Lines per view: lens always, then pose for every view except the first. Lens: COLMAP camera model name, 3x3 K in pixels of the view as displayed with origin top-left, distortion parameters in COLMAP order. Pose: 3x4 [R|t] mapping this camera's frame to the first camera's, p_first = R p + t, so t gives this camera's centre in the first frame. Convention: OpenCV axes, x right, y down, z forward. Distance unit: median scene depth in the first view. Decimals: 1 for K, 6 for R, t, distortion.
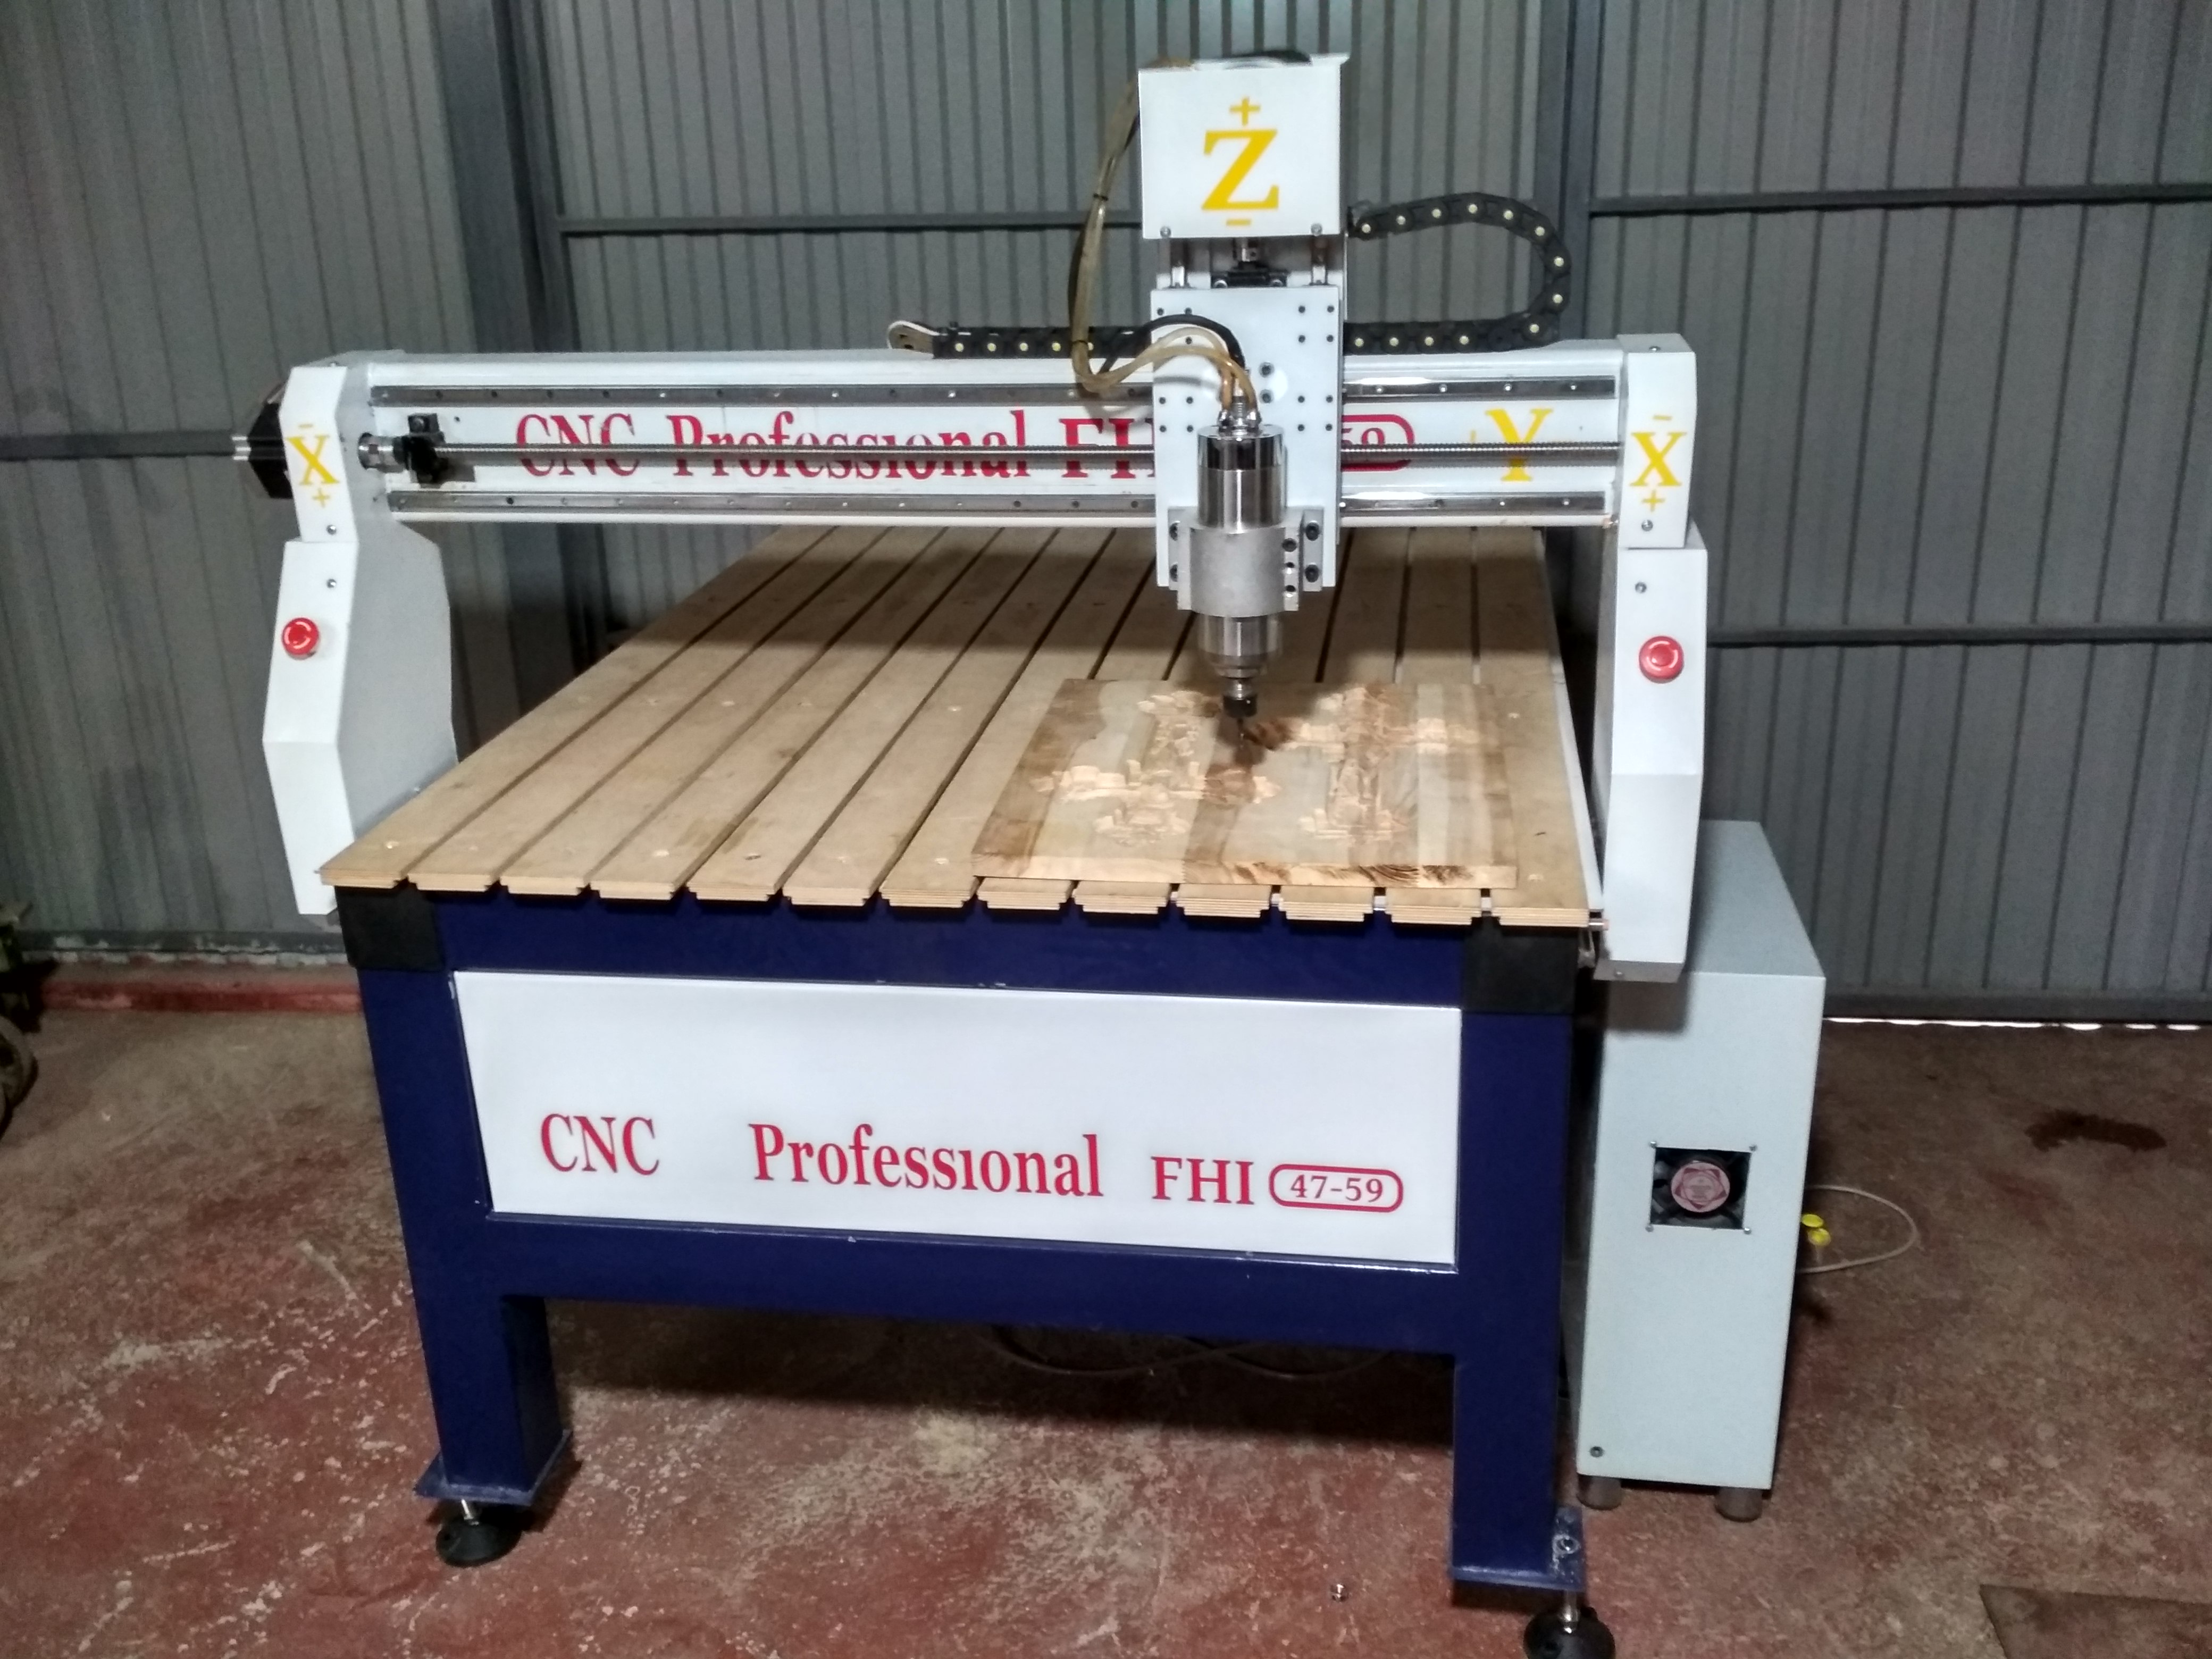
lens RADIAL K [[2046.9, 0, 1088.1], [0, 2046.9, 804.5], [0, 0, 1]] dist [0.112348, -0.247110]
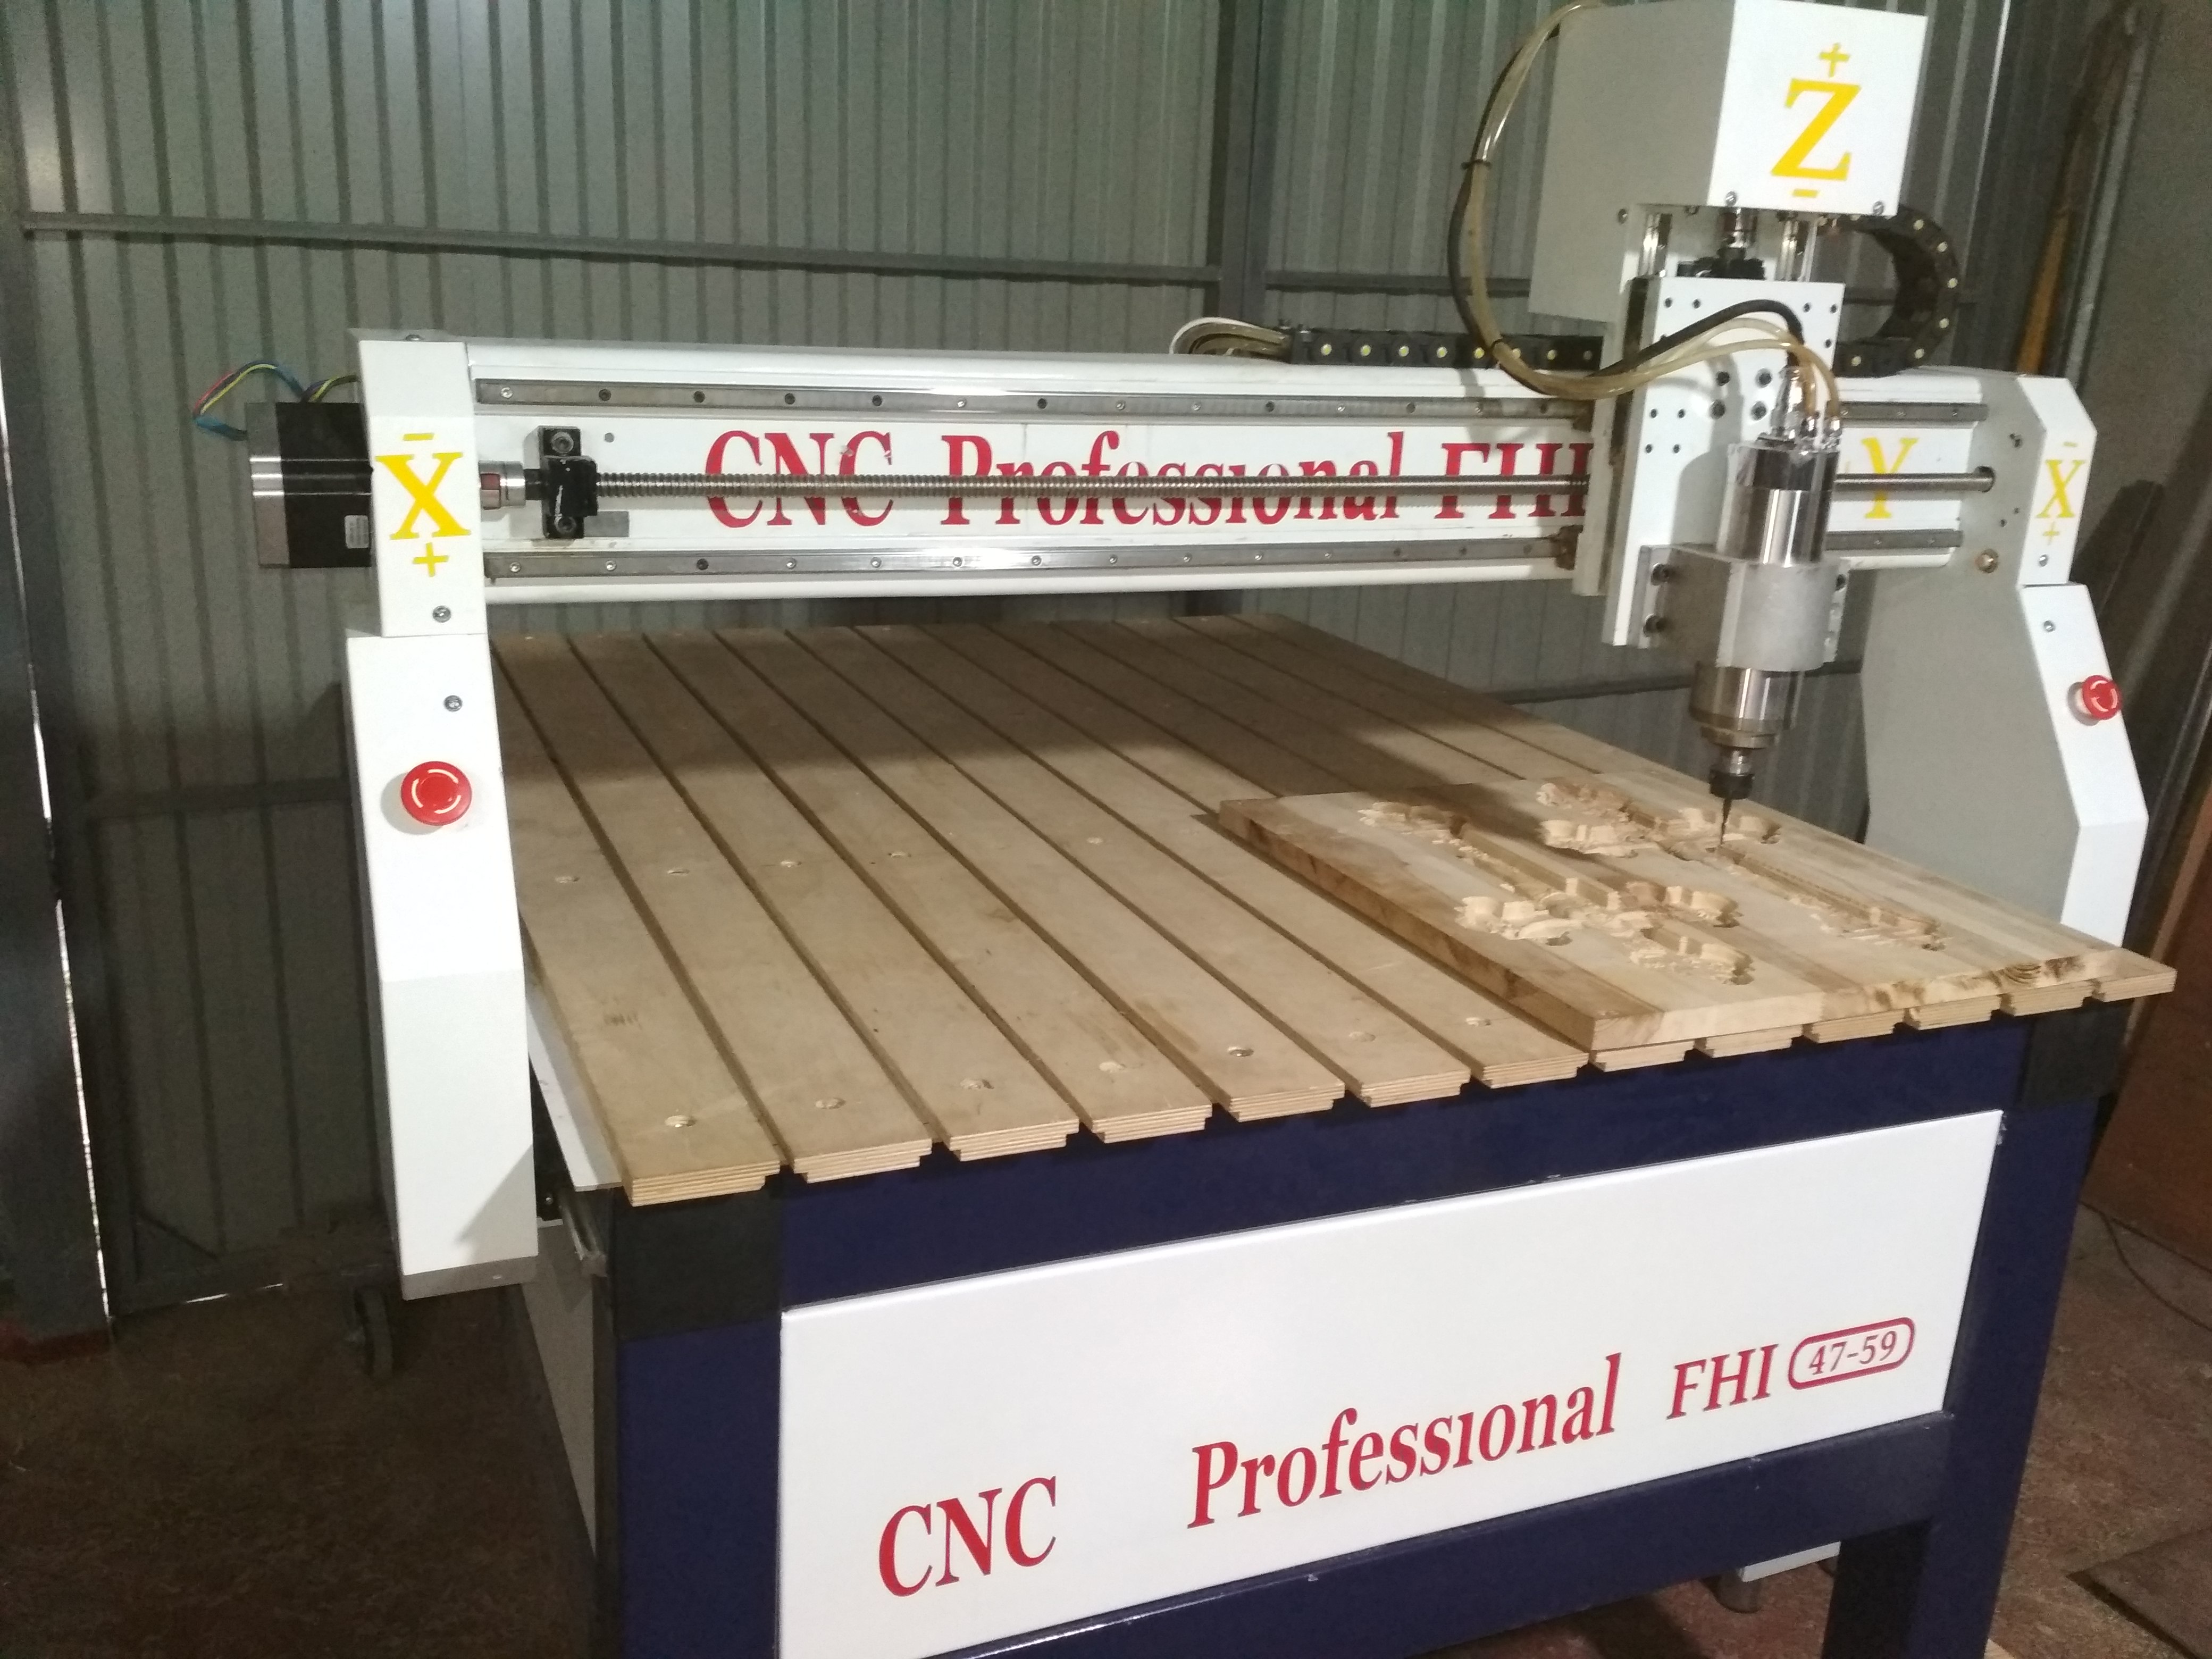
lens RADIAL K [[2024.5, 0, 1105.7], [0, 2024.5, 801.5], [0, 0, 1]] dist [0.113251, -0.270313]
pose [[0.838663, -0.073406, 0.539682, -0.534823], [0.115630, 0.992285, -0.044720, -0.031336], [-0.532236, 0.099908, 0.840680, 0.417137]]
